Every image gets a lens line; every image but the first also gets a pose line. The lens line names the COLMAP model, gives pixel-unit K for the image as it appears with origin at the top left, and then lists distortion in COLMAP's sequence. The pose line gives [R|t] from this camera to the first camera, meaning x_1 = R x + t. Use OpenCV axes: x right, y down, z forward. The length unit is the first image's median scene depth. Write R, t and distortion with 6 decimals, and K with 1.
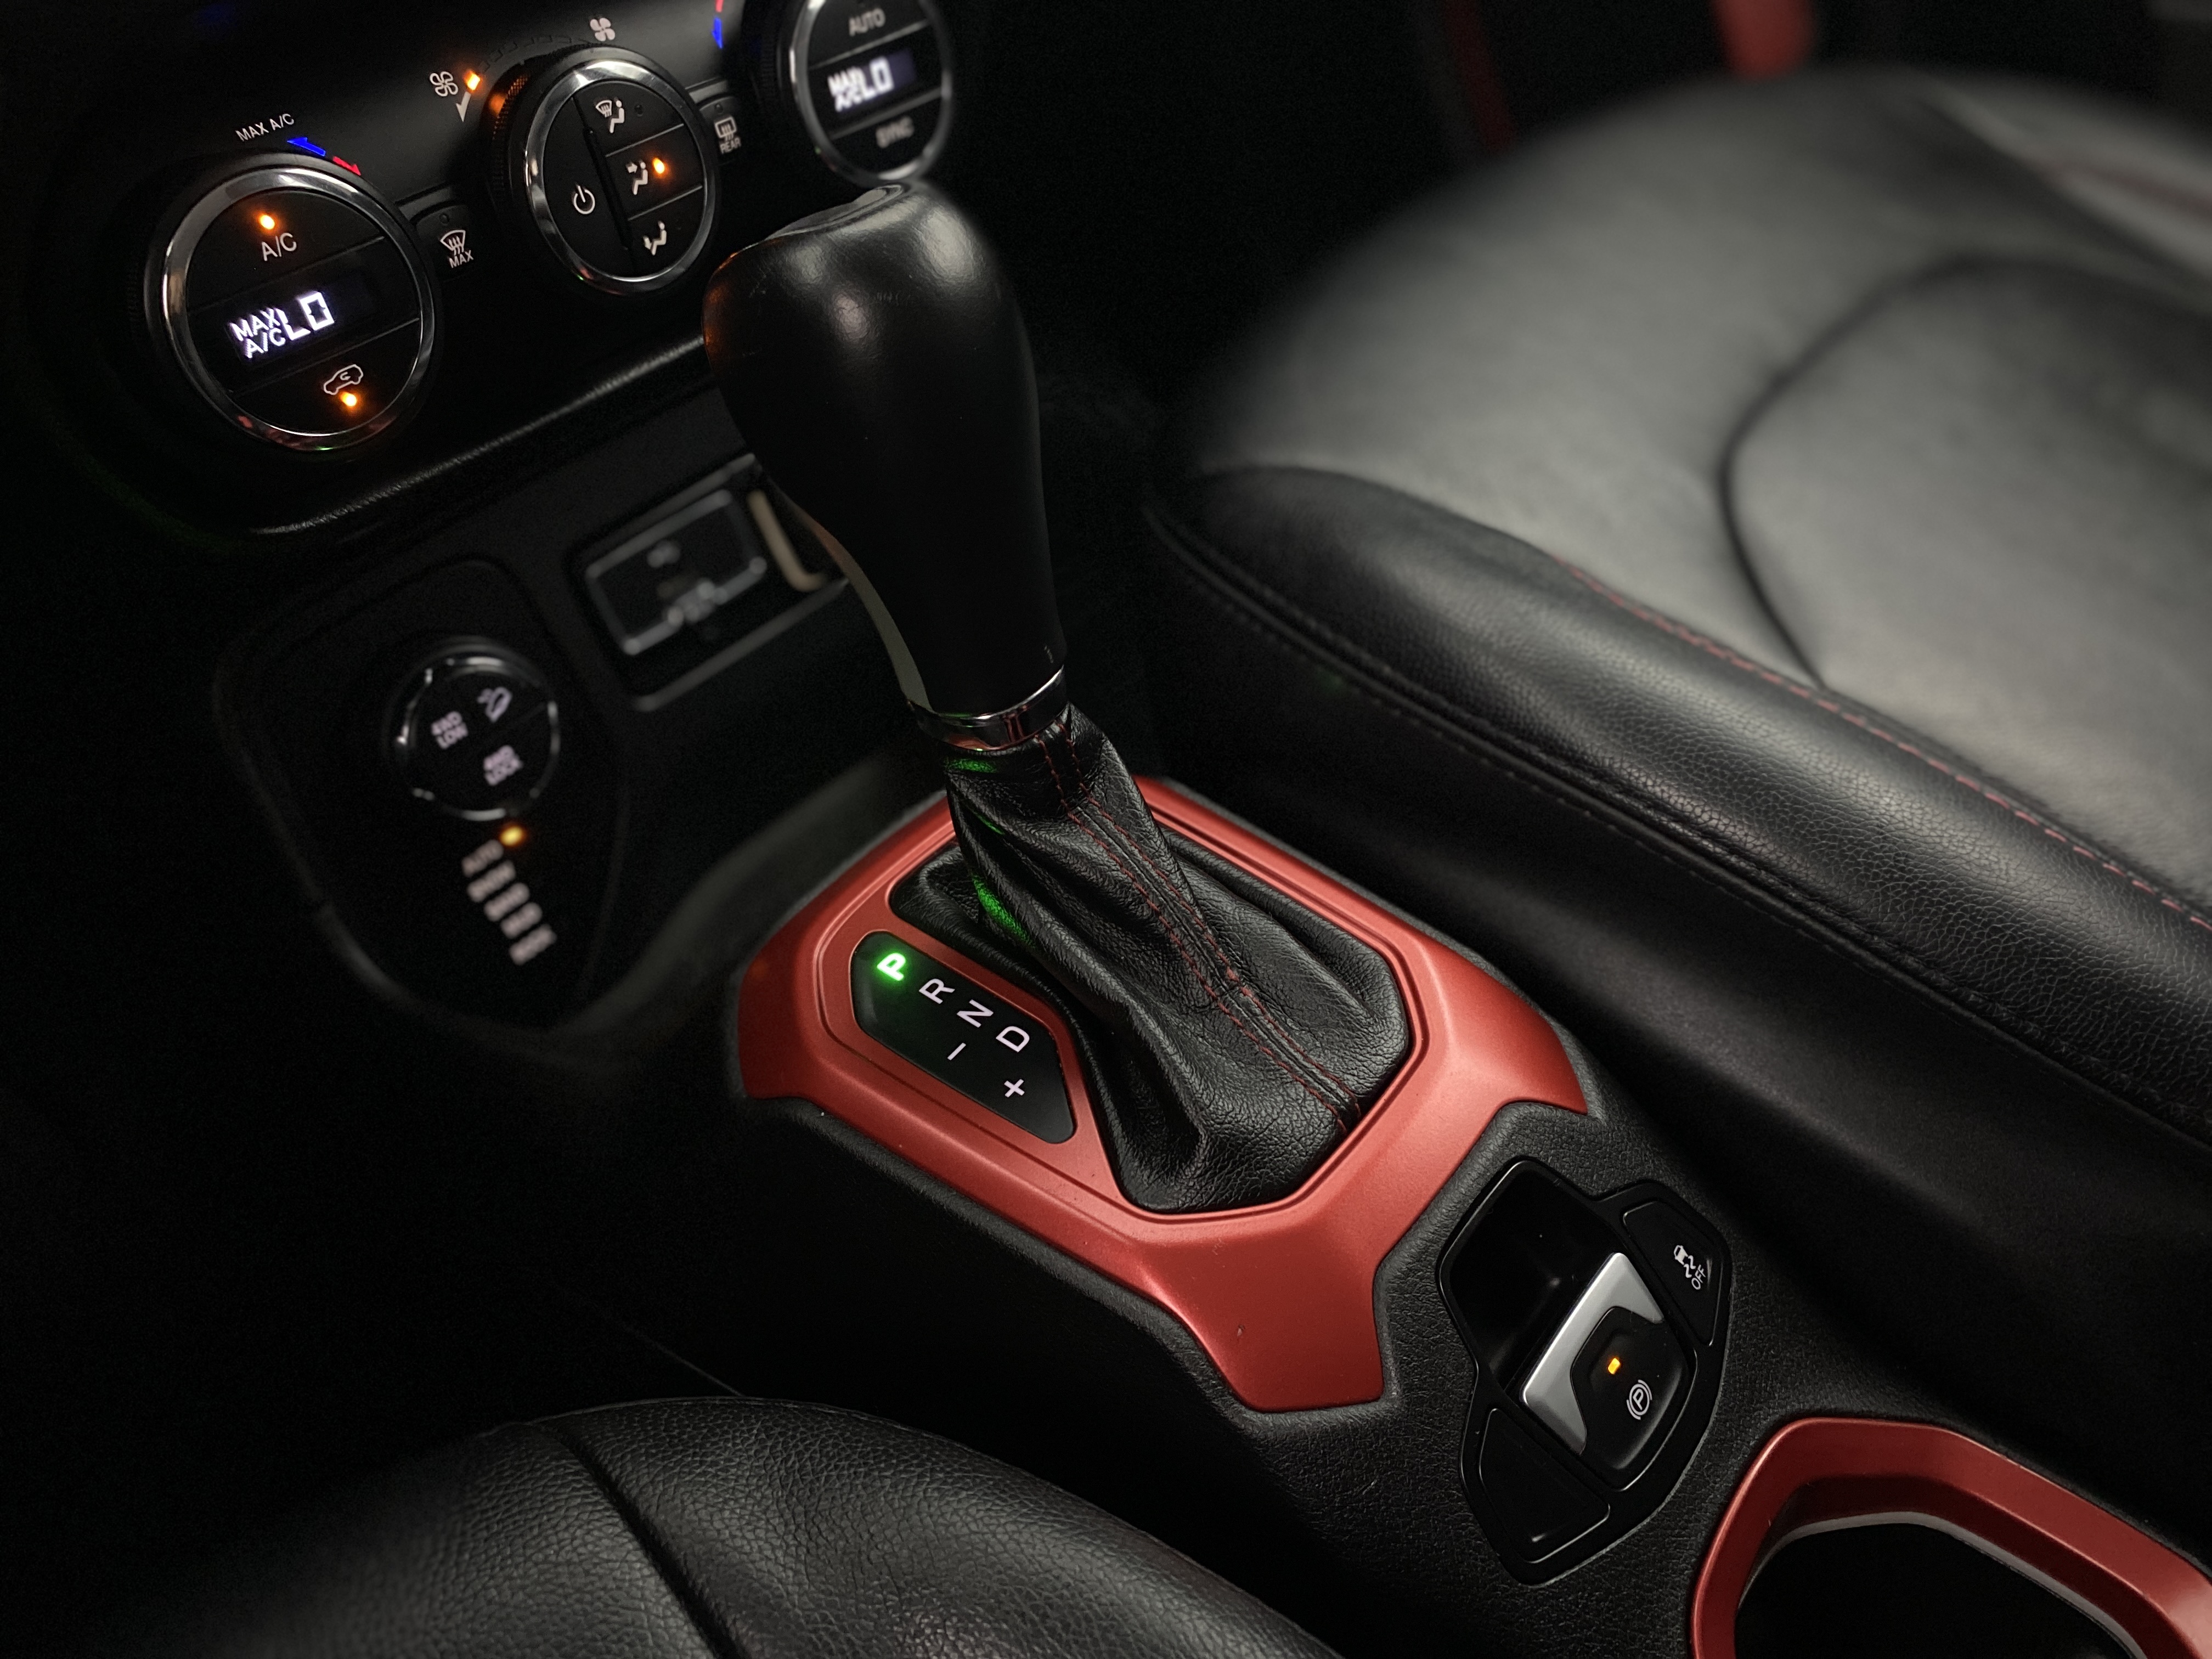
lens RADIAL K [[1715.3, 0, 1106.0], [0, 1715.3, 829.5], [0, 0, 1]] dist [-0.004801, -0.003446]
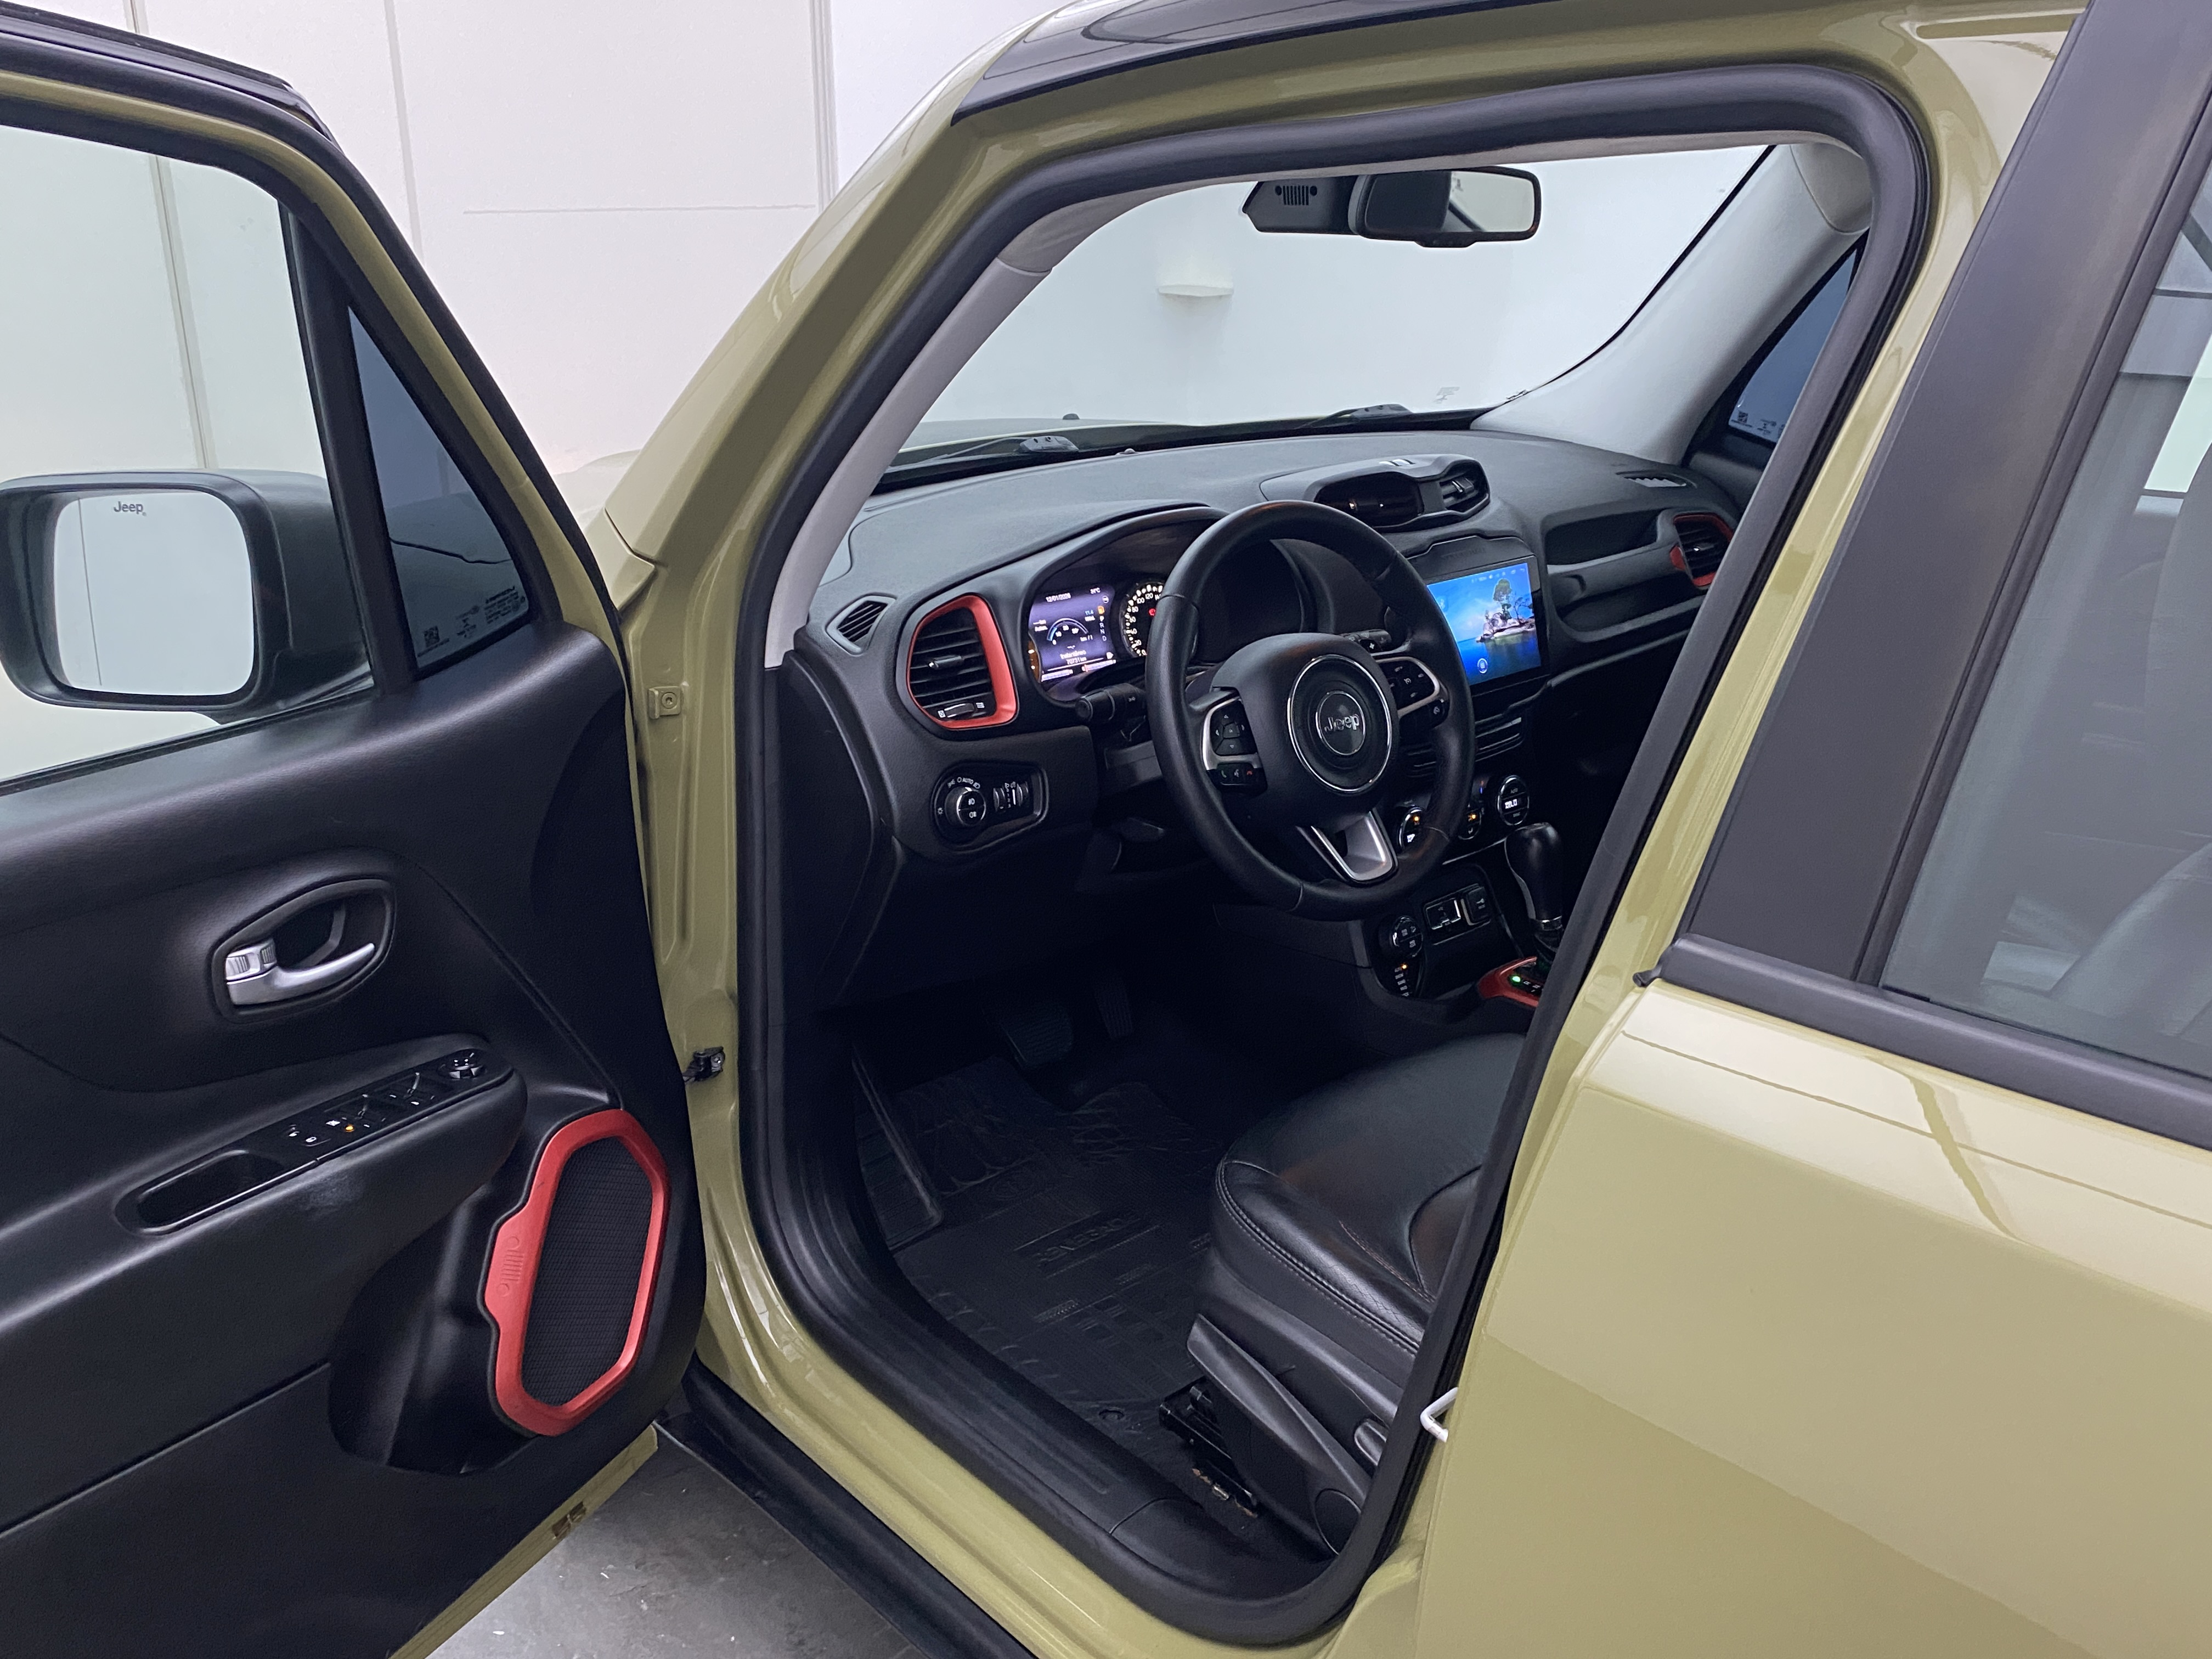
lens RADIAL K [[1970.5, 0, 1106.0], [0, 1970.5, 829.5], [0, 0, 1]] dist [0.293022, -0.000472]
pose [[0.985576, 0.096317, -0.139152, -0.486620], [-0.142189, 0.917180, -0.372240, 1.804729], [0.091774, 0.386657, 0.917646, -4.050946]]
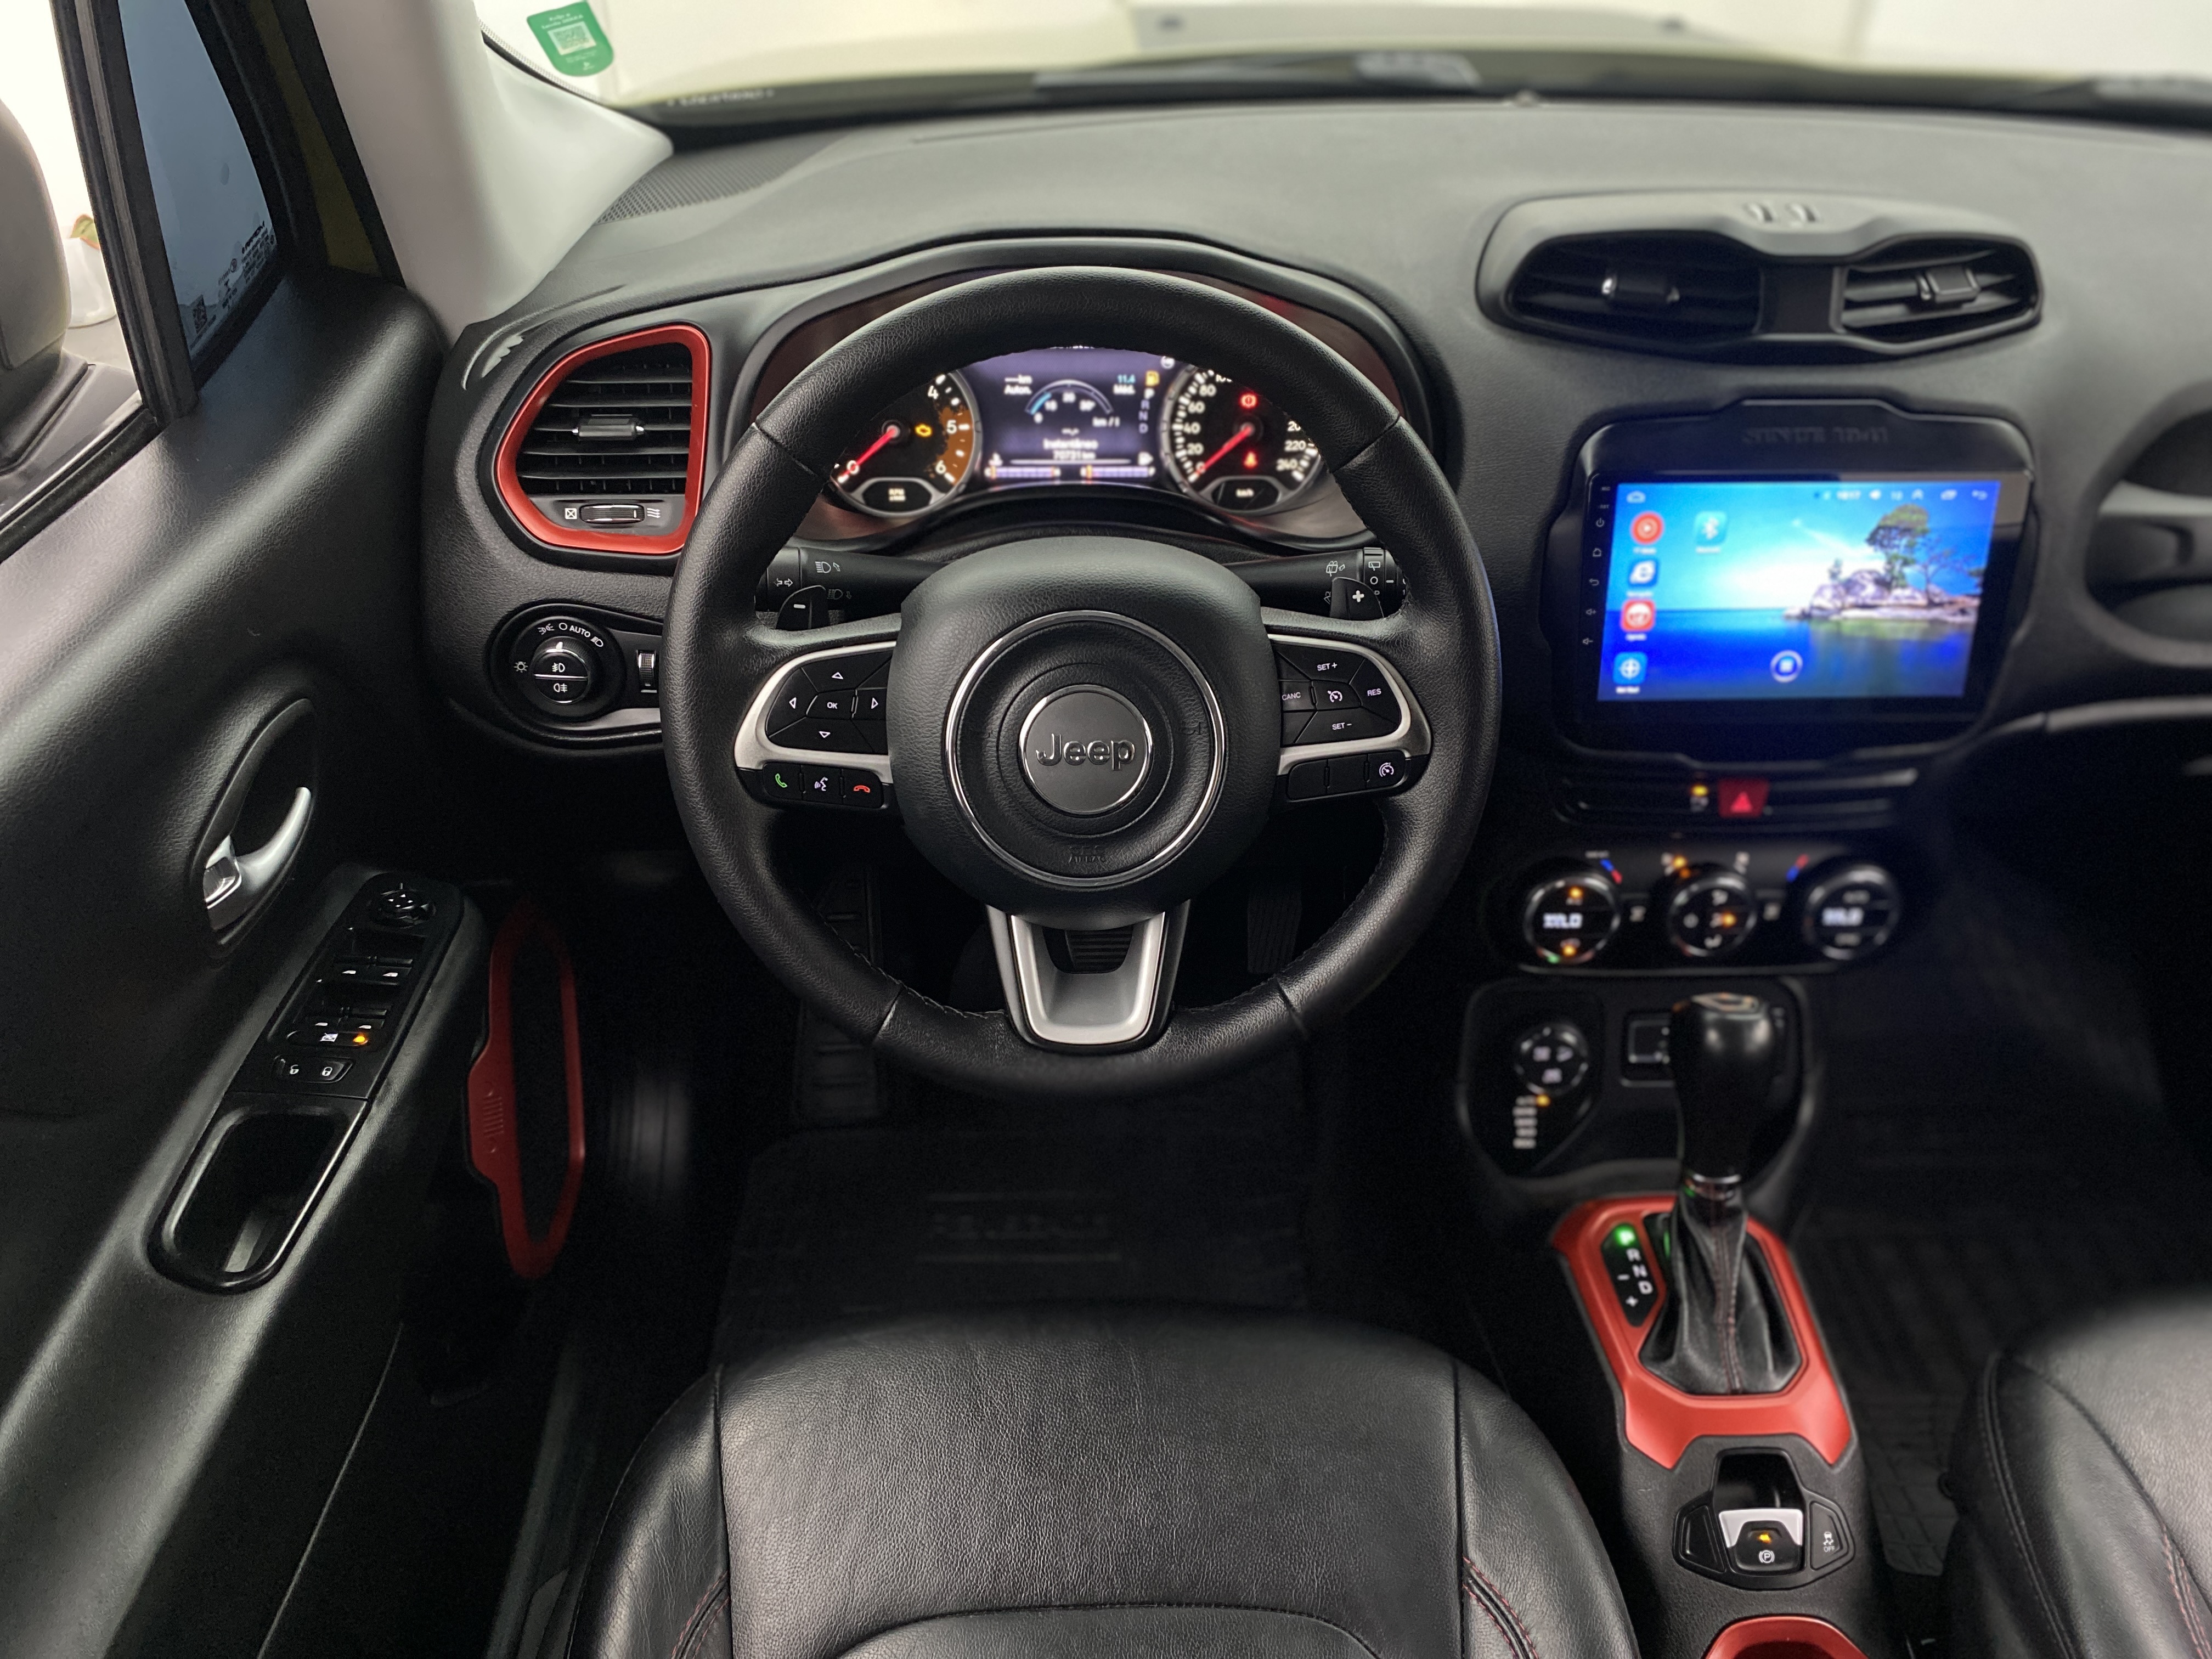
lens RADIAL K [[1707.7, 0, 1129.1], [0, 1707.7, 828.4], [0, 0, 1]] dist [0.025208, -0.003868]
pose [[0.662356, 0.468365, -0.584738, 0.560314], [-0.529492, 0.844821, 0.076910, -0.225624], [0.530022, 0.258672, 0.807568, -1.520822]]
